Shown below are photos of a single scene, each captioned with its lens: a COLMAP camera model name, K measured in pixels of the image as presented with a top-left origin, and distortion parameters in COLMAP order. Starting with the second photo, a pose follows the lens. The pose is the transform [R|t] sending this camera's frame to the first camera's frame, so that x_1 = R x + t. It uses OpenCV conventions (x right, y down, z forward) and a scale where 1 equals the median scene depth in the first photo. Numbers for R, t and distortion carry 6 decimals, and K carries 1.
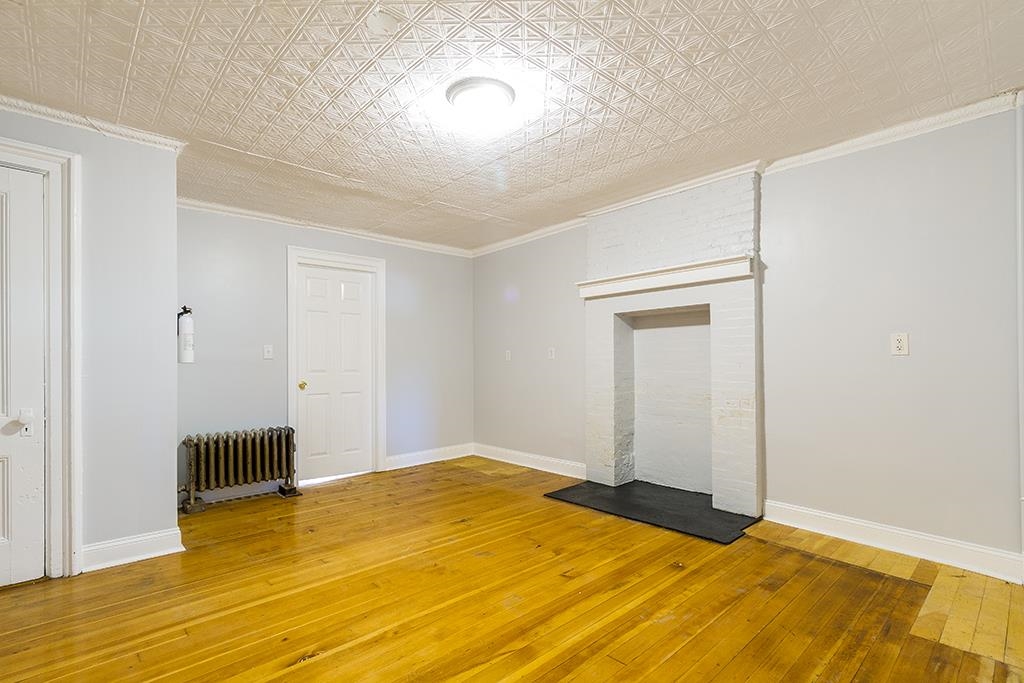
lens RADIAL K [[486.2, 0, 538.2], [0, 486.2, 365.0], [0, 0, 1]] dist [0.001064, -0.000530]
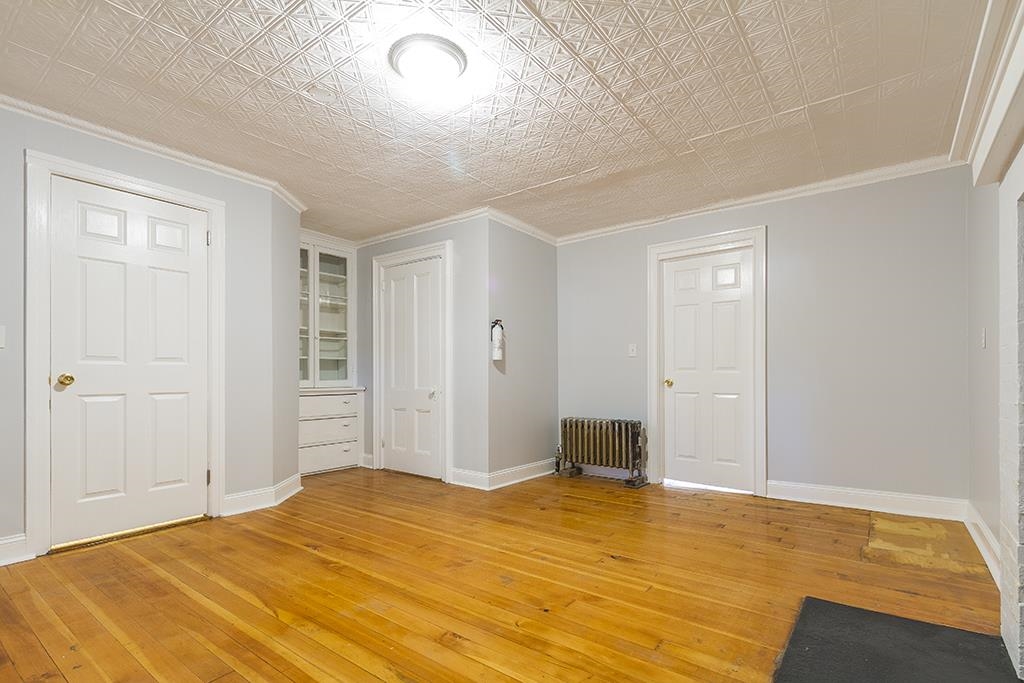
lens RADIAL K [[486.2, 0, 523.2], [0, 486.2, 374.1], [0, 0, 1]] dist [0.001064, -0.000530]
pose [[0.145693, 0.001496, -0.989329, 0.506573], [0.000422, 0.999999, 0.001574, 0.024966], [0.989330, -0.000647, 0.145692, 0.641571]]
